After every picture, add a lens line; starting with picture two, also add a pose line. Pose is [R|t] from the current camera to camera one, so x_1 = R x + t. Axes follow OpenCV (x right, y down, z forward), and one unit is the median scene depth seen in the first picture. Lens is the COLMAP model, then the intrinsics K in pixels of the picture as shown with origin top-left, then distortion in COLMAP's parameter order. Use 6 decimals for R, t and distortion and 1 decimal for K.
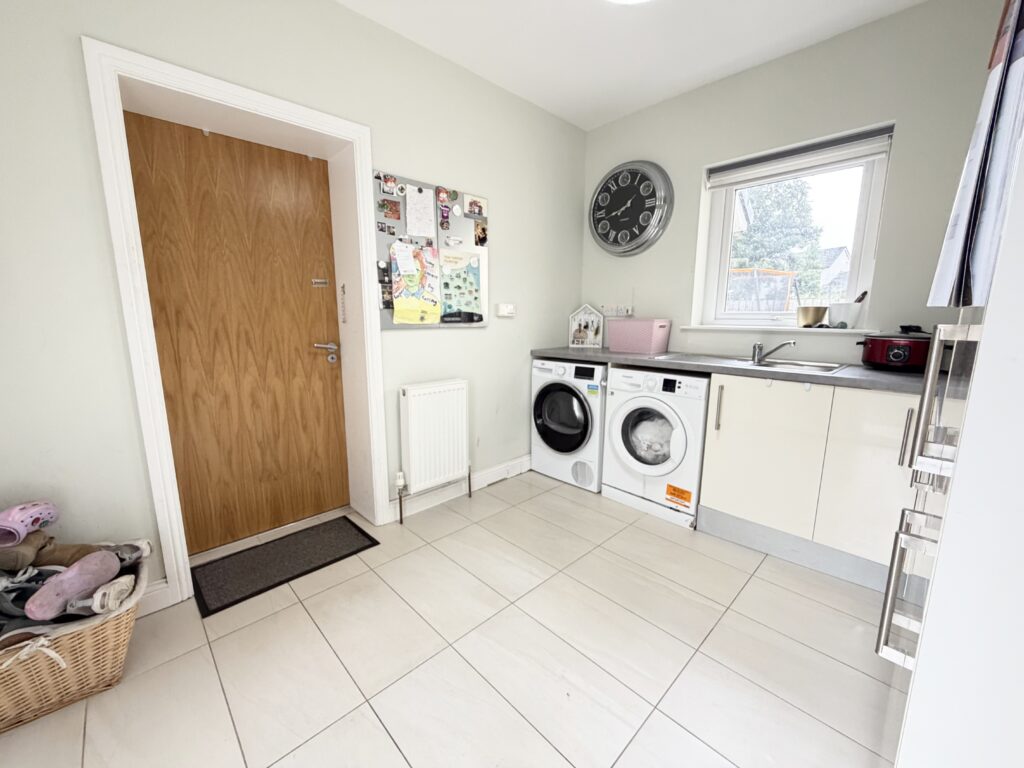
lens RADIAL K [[411.4, 0, 508.3], [0, 411.4, 384.7], [0, 0, 1]] dist [-0.000971, -0.000450]
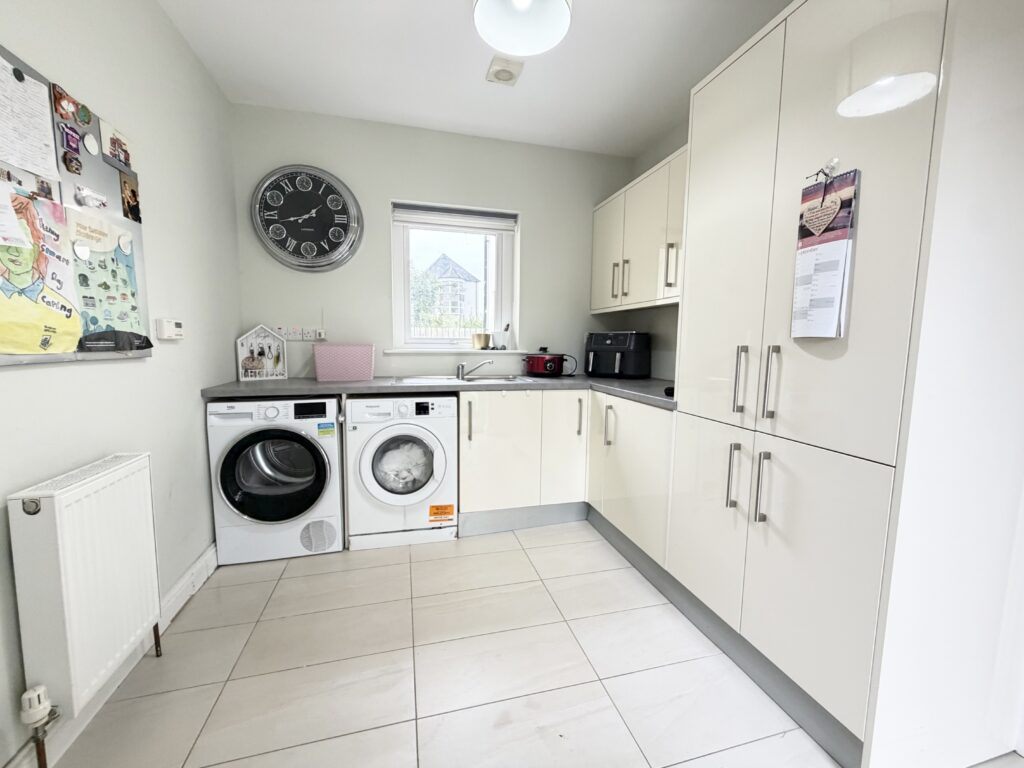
lens RADIAL K [[411.4, 0, 509.5], [0, 411.4, 384.9], [0, 0, 1]] dist [-0.000971, -0.000450]
pose [[0.481039, -0.089209, 0.872149, -0.346386], [0.139596, 0.989911, 0.024259, -0.045906], [-0.865514, 0.110079, 0.488639, 0.285784]]
